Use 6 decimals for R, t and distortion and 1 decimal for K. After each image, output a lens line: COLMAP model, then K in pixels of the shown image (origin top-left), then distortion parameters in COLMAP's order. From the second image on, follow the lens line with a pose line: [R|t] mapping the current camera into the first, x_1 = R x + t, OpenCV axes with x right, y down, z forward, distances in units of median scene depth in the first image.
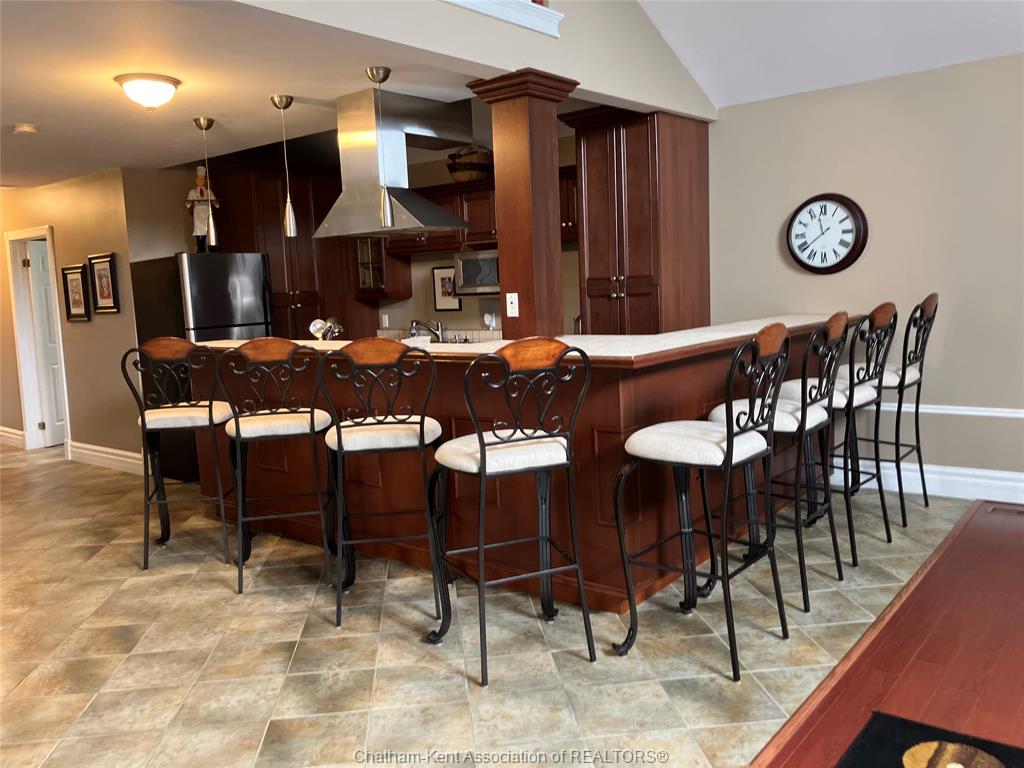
lens RADIAL K [[843.5, 0, 512.0], [0, 843.5, 384.0], [0, 0, 1]] dist [0.015892, -0.014254]
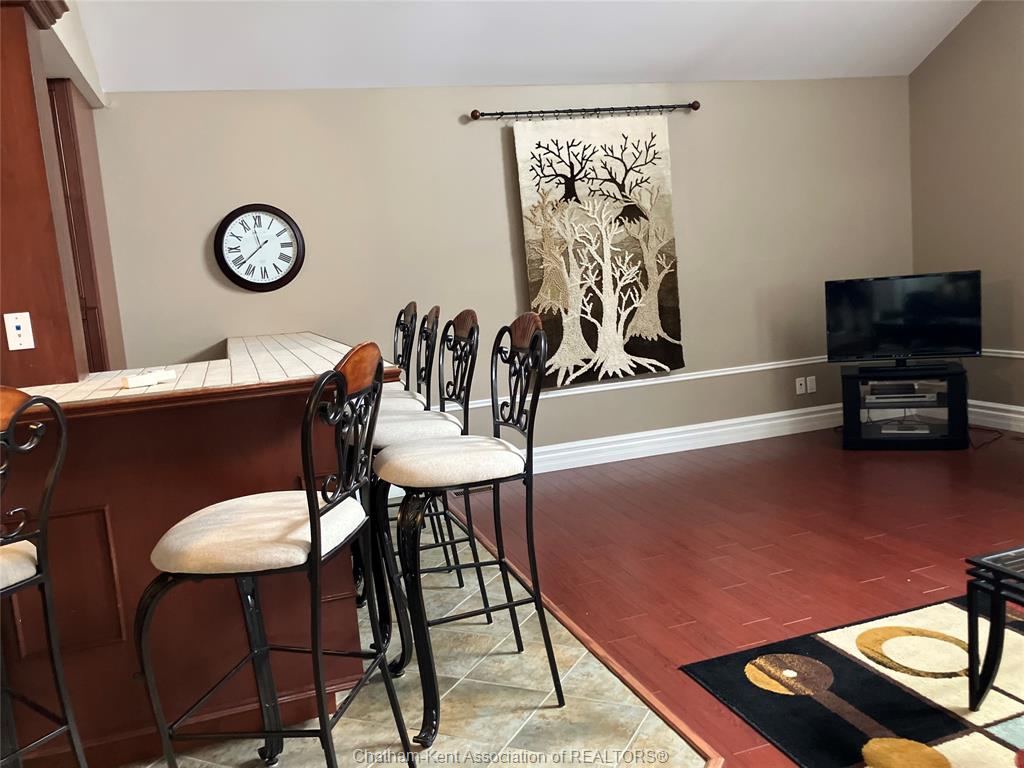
lens RADIAL K [[843.5, 0, 512.0], [0, 843.5, 384.0], [0, 0, 1]] dist [0.015892, -0.014254]
pose [[0.535415, -0.105962, 0.837916, -0.277052], [0.157307, 0.987250, 0.024329, -0.010107], [-0.829811, 0.118784, 0.545257, 0.294022]]
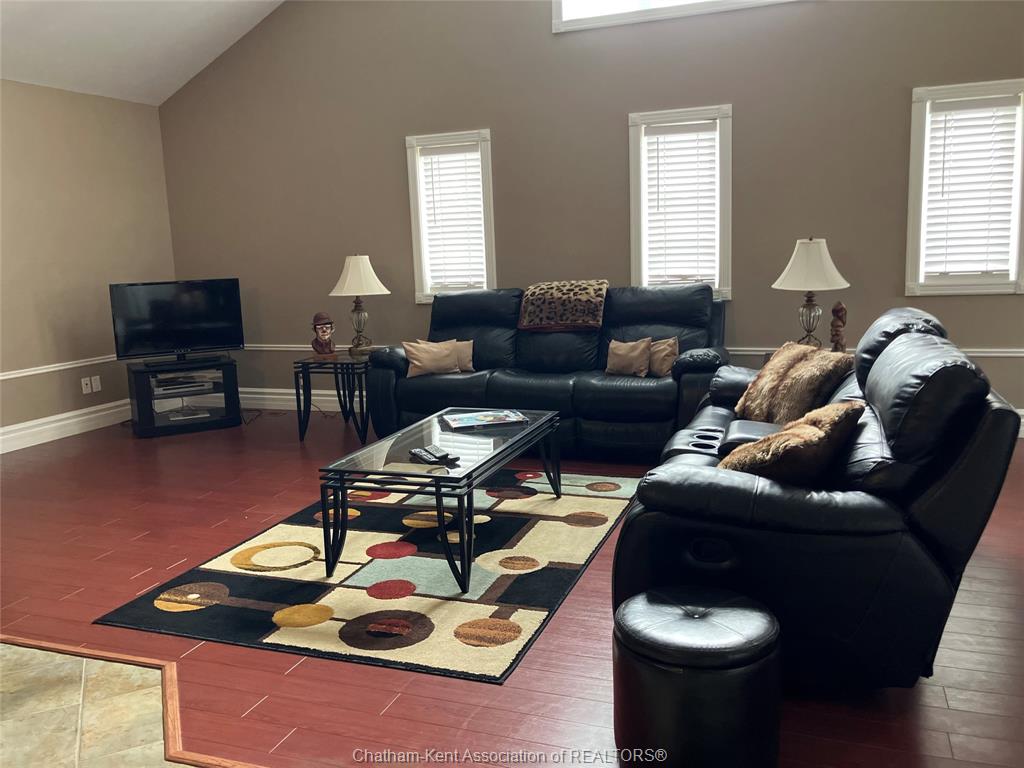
lens RADIAL K [[843.5, 0, 512.0], [0, 843.5, 384.0], [0, 0, 1]] dist [0.015892, -0.014254]
pose [[-0.328084, -0.092158, 0.940143, -0.422014], [0.163108, 0.974755, 0.152471, -0.004376], [-0.930460, 0.203368, -0.304770, 0.398655]]
